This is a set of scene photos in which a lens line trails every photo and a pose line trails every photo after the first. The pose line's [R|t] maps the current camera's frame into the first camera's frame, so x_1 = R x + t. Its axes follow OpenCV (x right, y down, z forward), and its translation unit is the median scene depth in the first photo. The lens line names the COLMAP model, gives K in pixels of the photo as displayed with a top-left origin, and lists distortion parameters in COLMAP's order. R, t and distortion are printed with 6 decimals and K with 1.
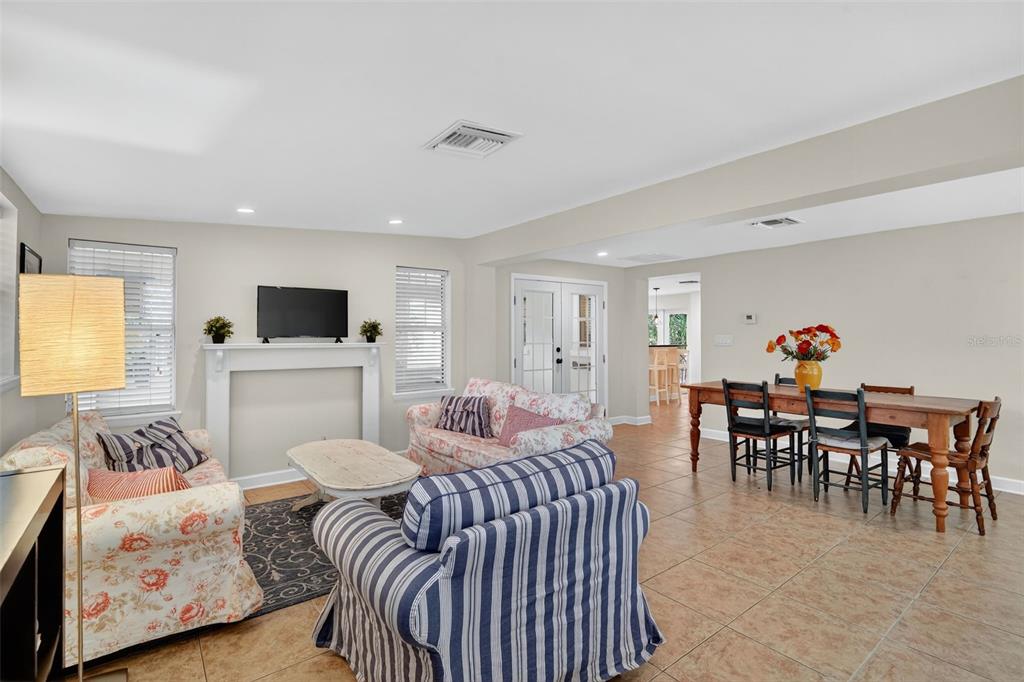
lens RADIAL K [[472.6, 0, 512.0], [0, 472.6, 341.0], [0, 0, 1]] dist [0.003455, -0.006949]
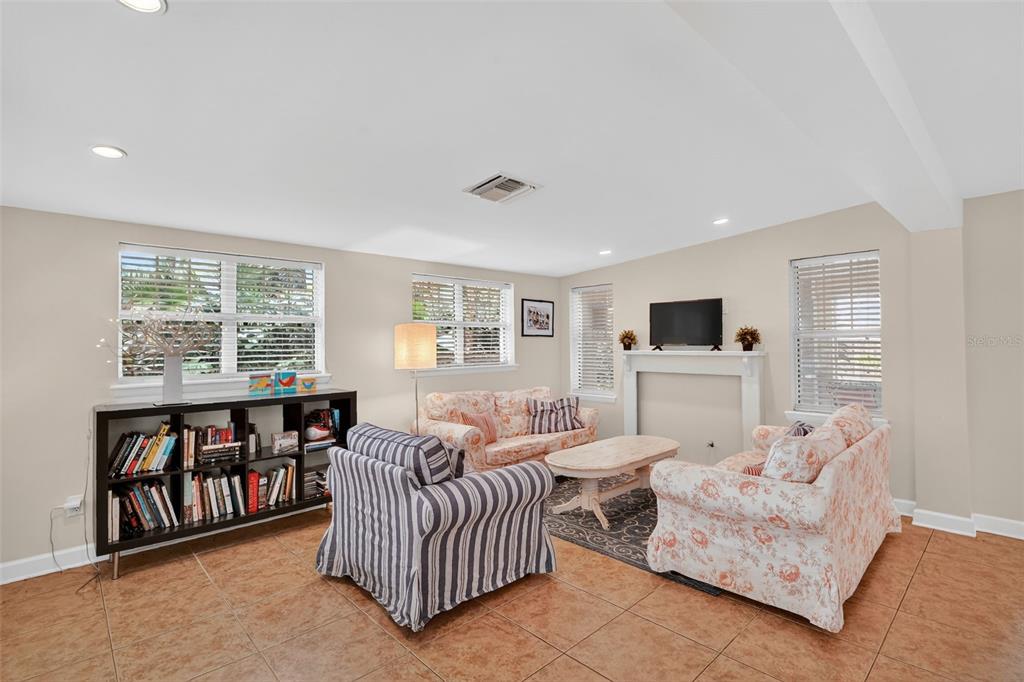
lens RADIAL K [[472.6, 0, 512.0], [0, 472.6, 341.0], [0, 0, 1]] dist [0.003455, -0.006949]
pose [[0.087006, -0.007542, -0.996179, 0.629114], [0.000579, 0.999972, -0.007520, -0.009593], [0.996208, 0.000077, 0.087007, 0.498077]]
